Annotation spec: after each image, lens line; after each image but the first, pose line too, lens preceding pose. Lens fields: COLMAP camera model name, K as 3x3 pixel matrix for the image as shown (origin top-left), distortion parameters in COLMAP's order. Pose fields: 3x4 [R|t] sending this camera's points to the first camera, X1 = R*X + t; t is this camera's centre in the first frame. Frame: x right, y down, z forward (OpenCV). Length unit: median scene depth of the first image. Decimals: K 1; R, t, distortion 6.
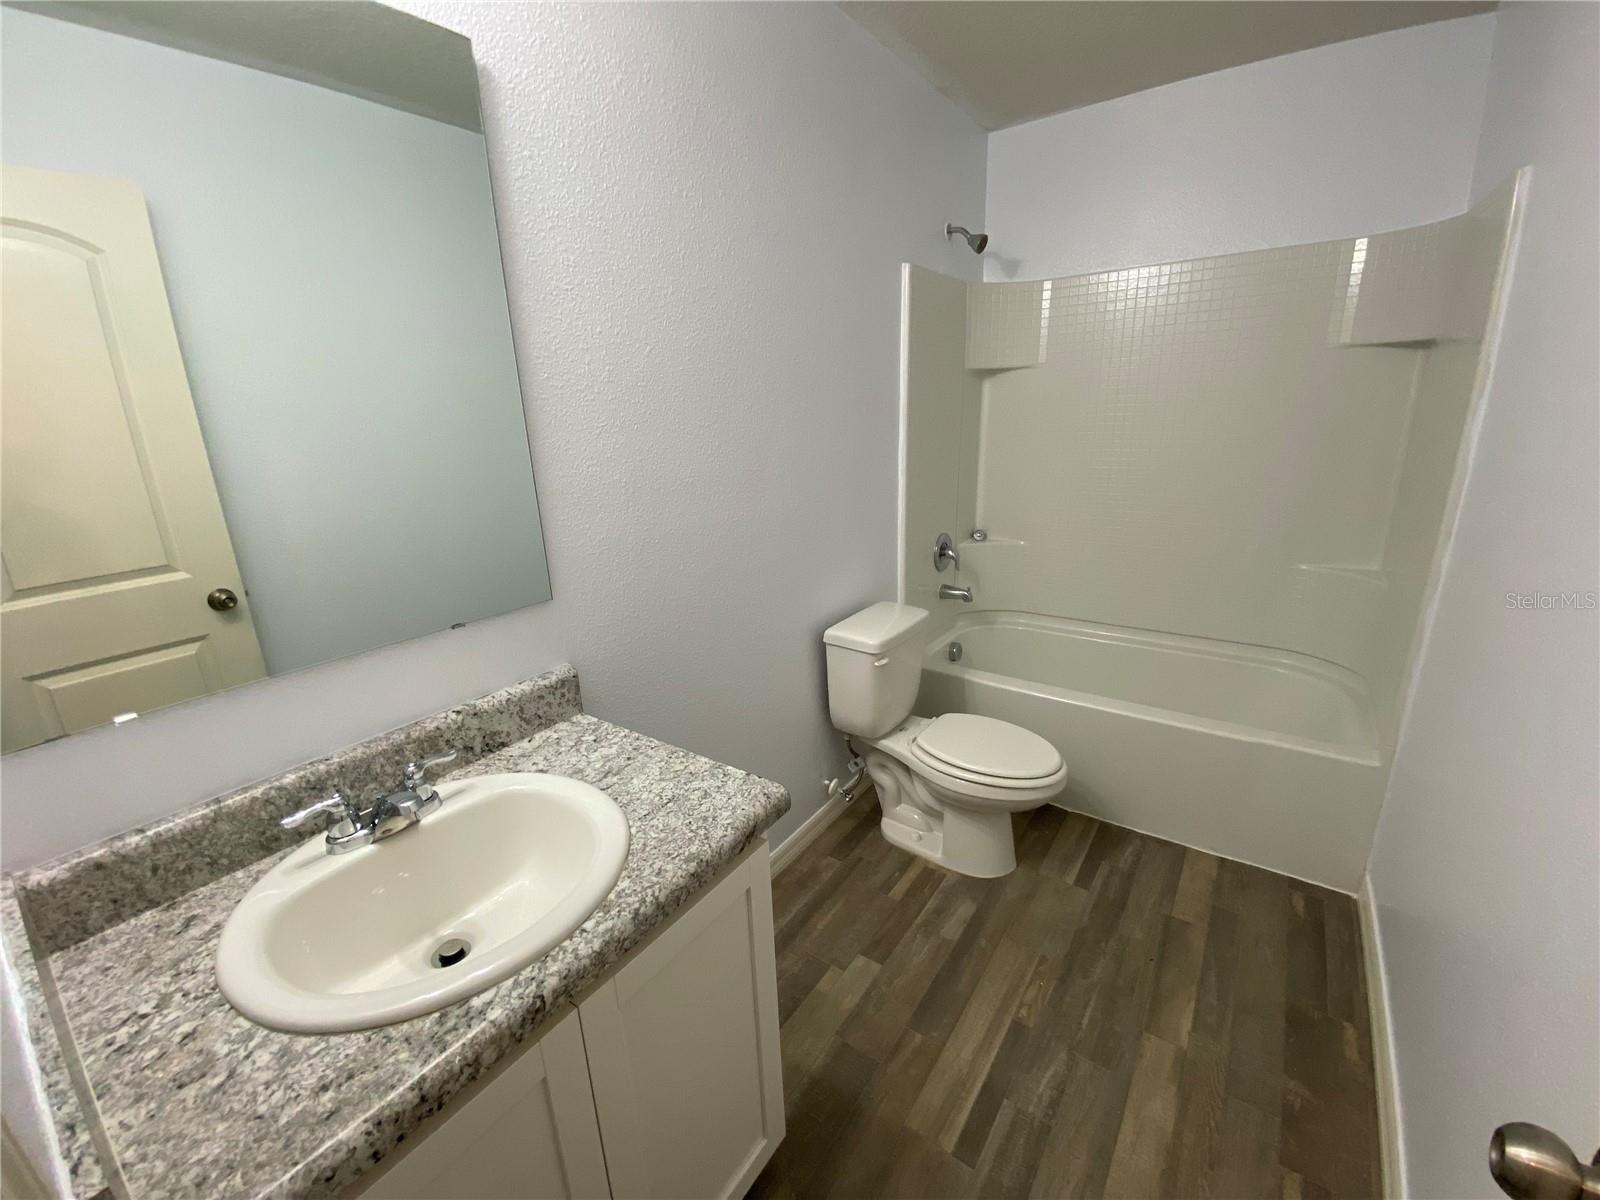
lens RADIAL K [[661.5, 0, 800.0], [0, 661.5, 600.0], [0, 0, 1]] dist [-0.000721, -0.000119]
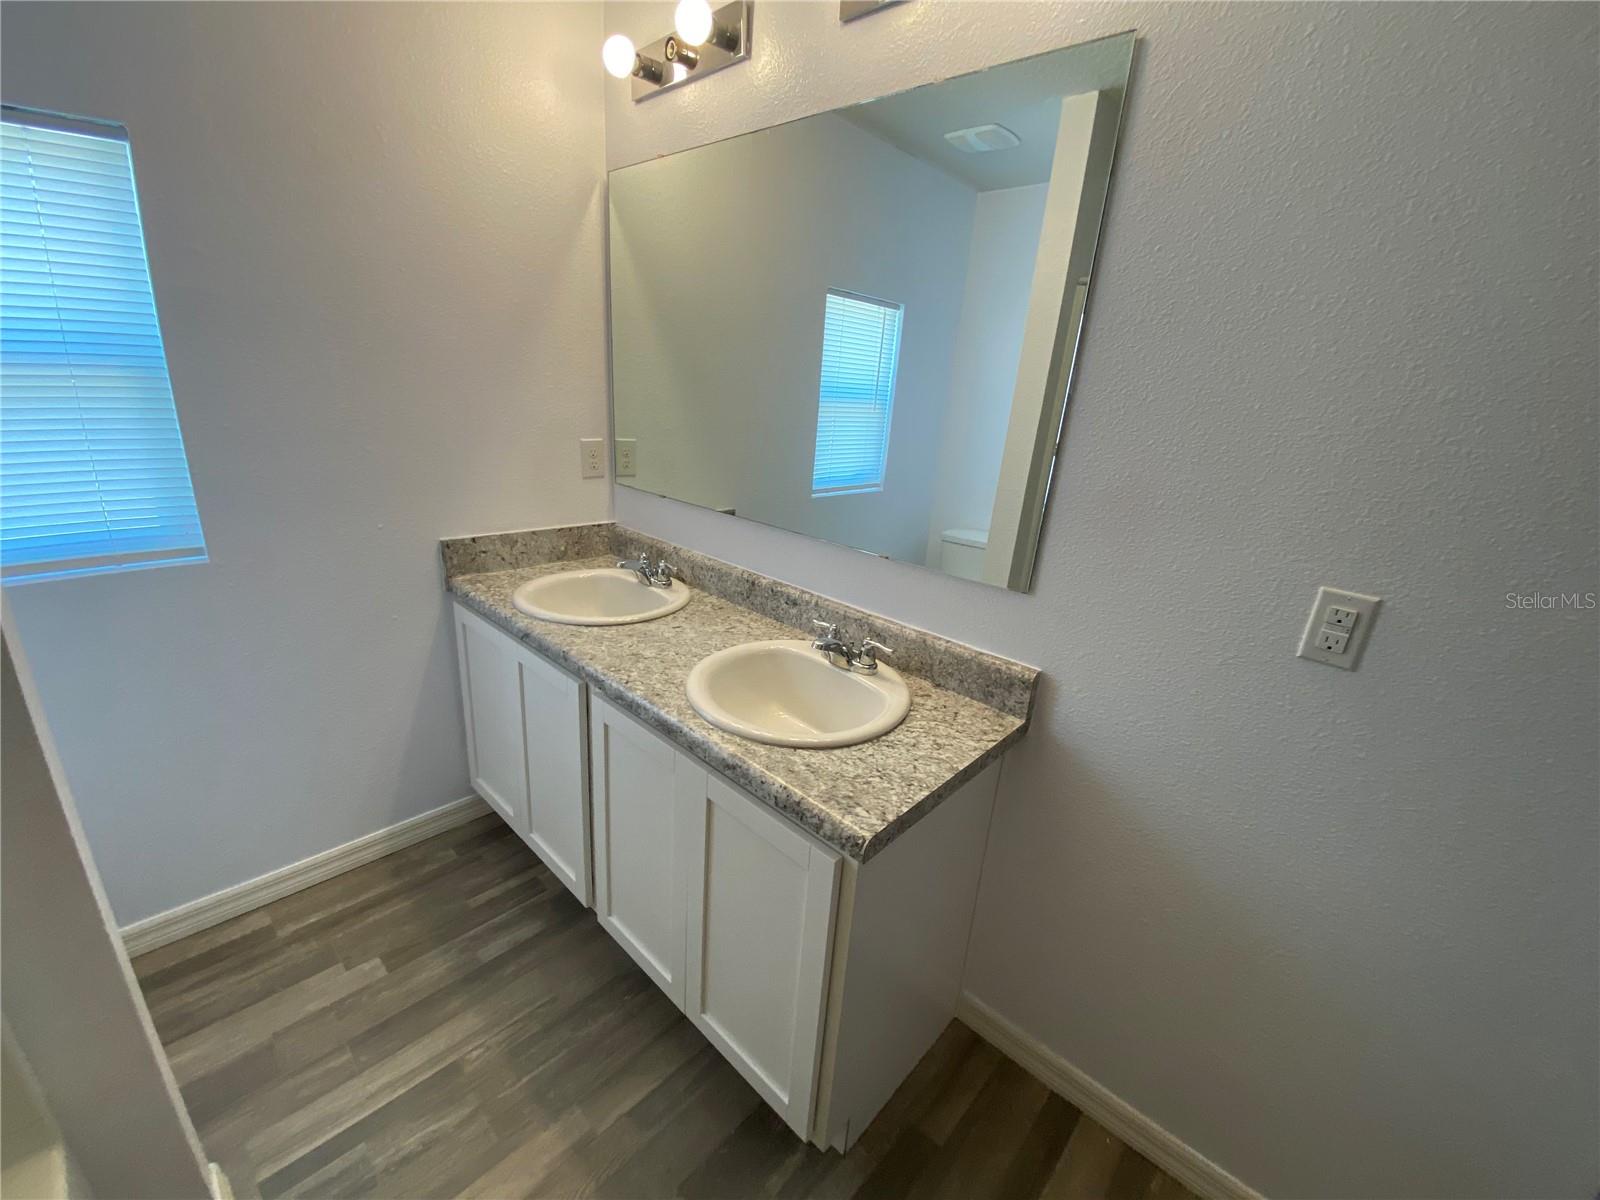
lens RADIAL K [[661.5, 0, 800.0], [0, 661.5, 600.0], [0, 0, 1]] dist [-0.000721, -0.000119]
pose [[-0.130089, 0.350605, -0.927444, 0.751277], [-0.322051, 0.869734, 0.373961, -0.318196], [0.937742, 0.347332, -0.000230, 0.869669]]
